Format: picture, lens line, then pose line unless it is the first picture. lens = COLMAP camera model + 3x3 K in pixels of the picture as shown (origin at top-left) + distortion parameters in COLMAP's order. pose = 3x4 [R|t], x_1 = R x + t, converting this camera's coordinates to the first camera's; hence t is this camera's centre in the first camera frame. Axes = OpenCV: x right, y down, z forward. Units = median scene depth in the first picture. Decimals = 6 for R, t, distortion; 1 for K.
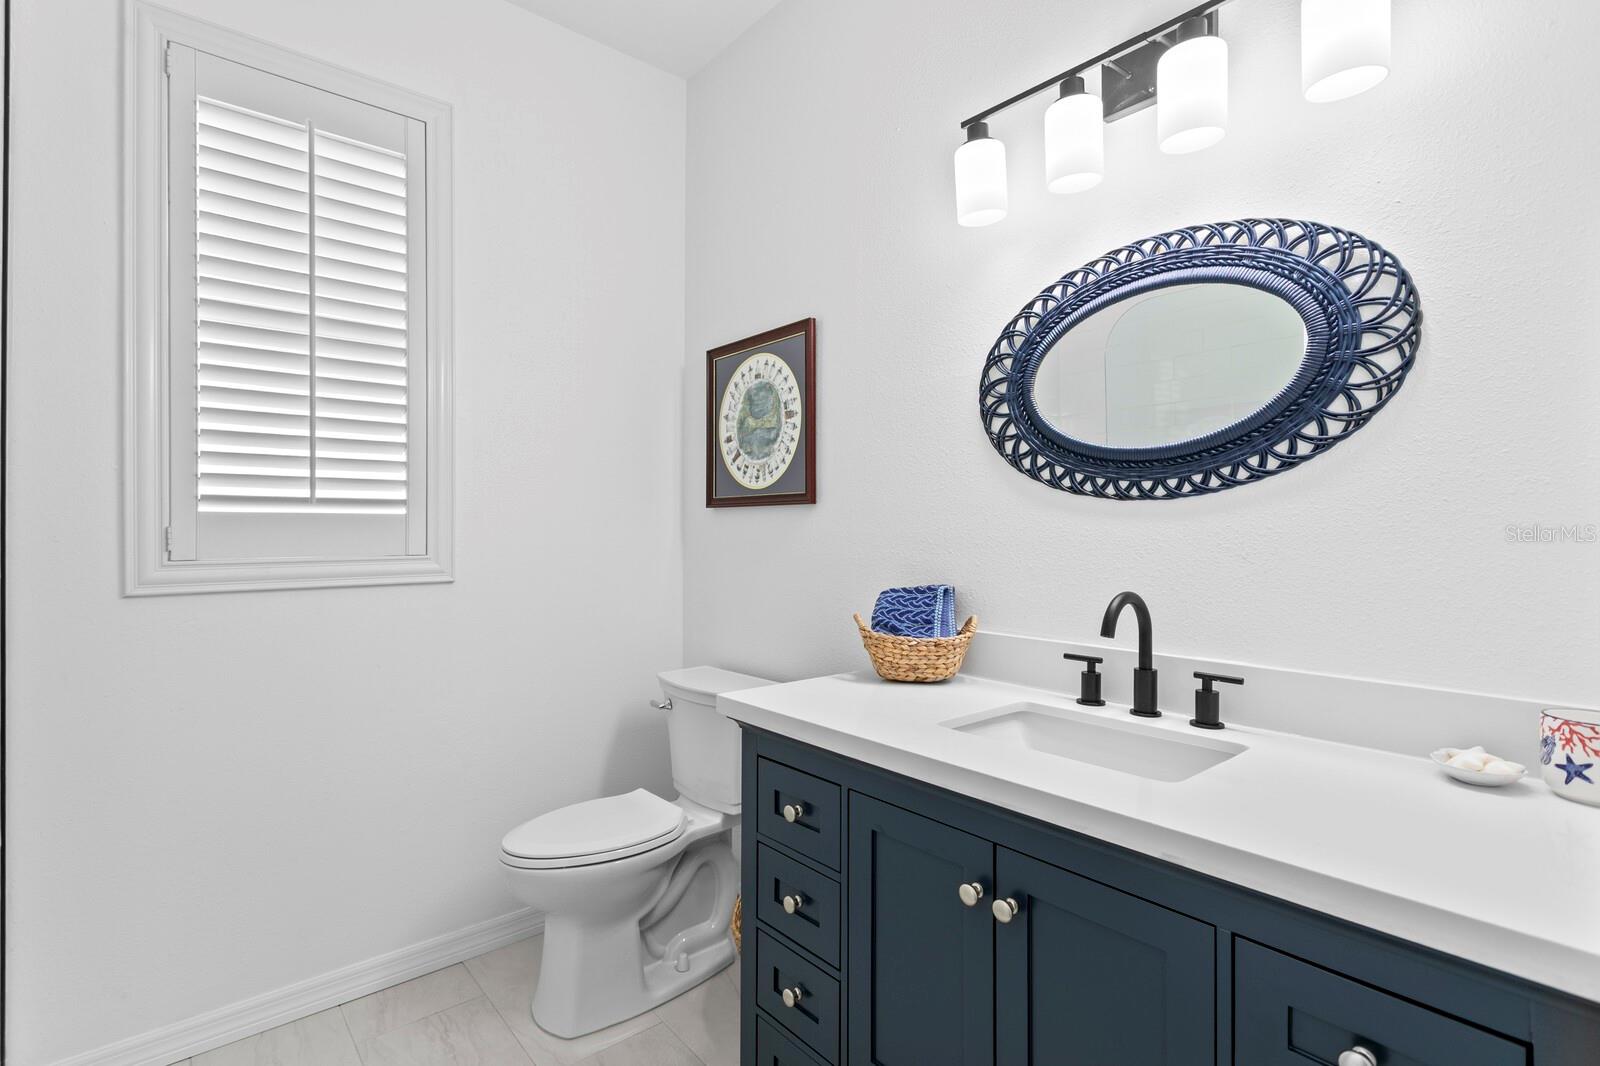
lens RADIAL K [[756.4, 0, 781.8], [0, 756.4, 537.0], [0, 0, 1]] dist [0.000359, -0.000224]
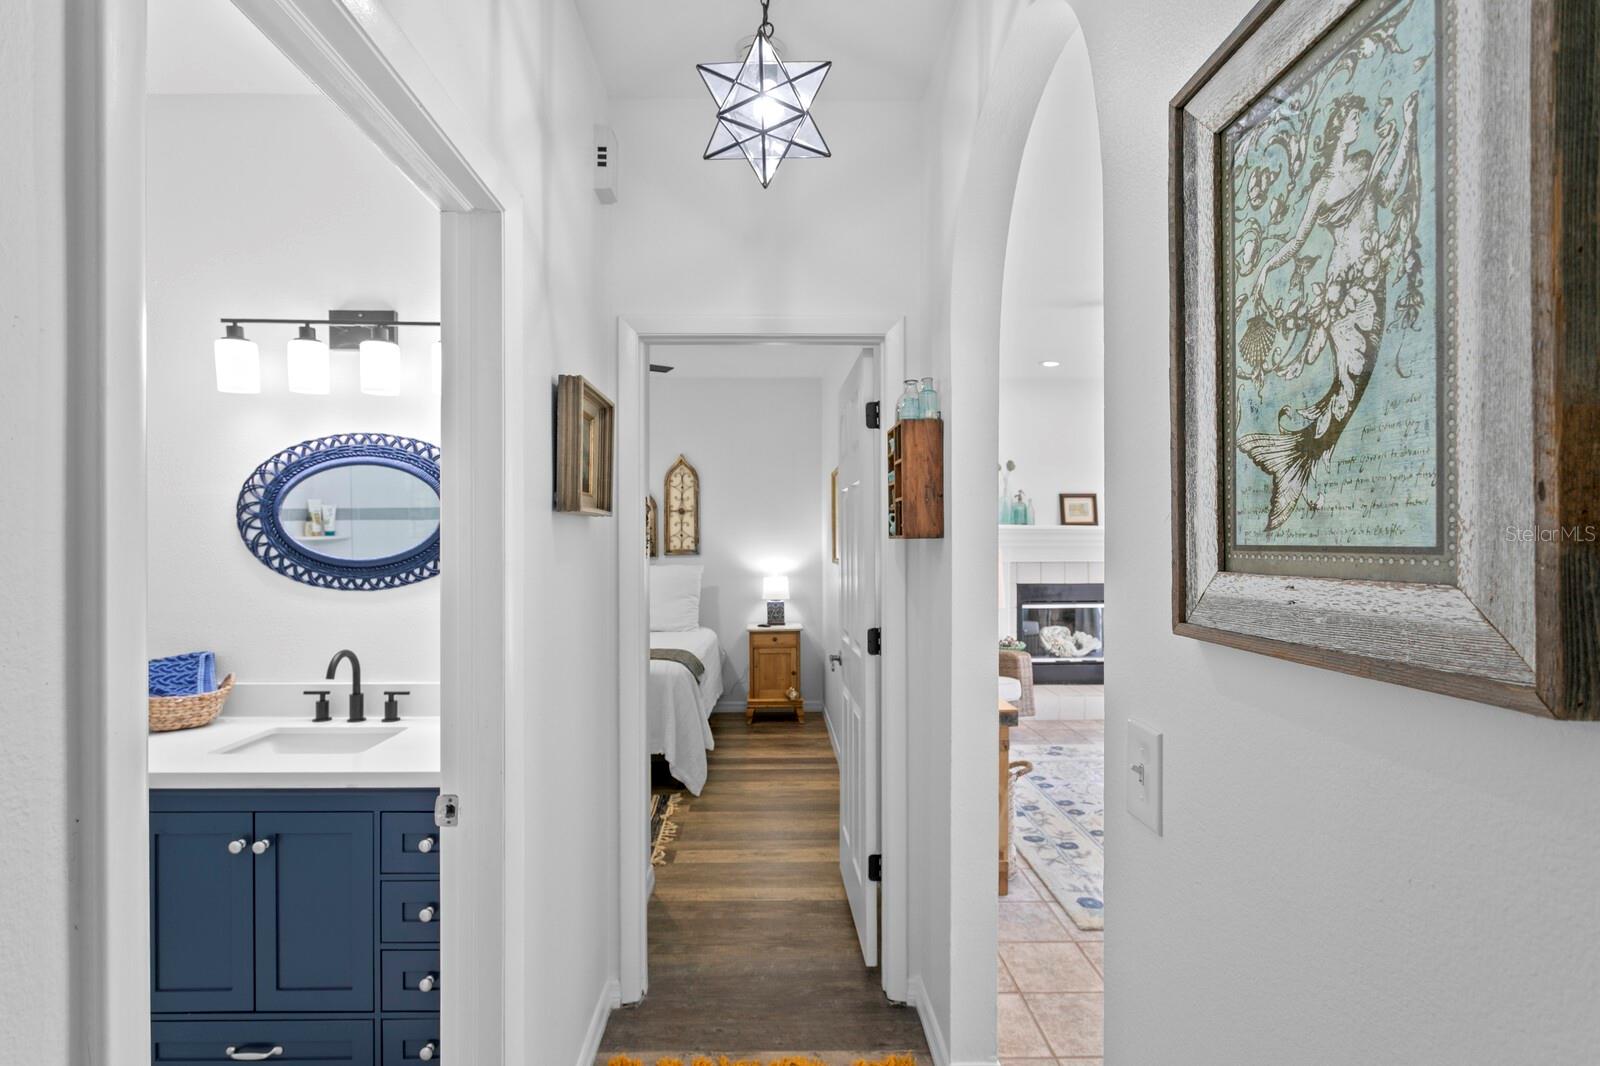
lens RADIAL K [[756.4, 0, 781.8], [0, 756.4, 537.0], [0, 0, 1]] dist [0.000359, -0.000224]
pose [[0.623732, -0.000466, 0.781638, -0.210828], [0.007205, 0.999961, -0.005154, -0.136815], [-0.781605, 0.008846, 0.623711, -0.683060]]
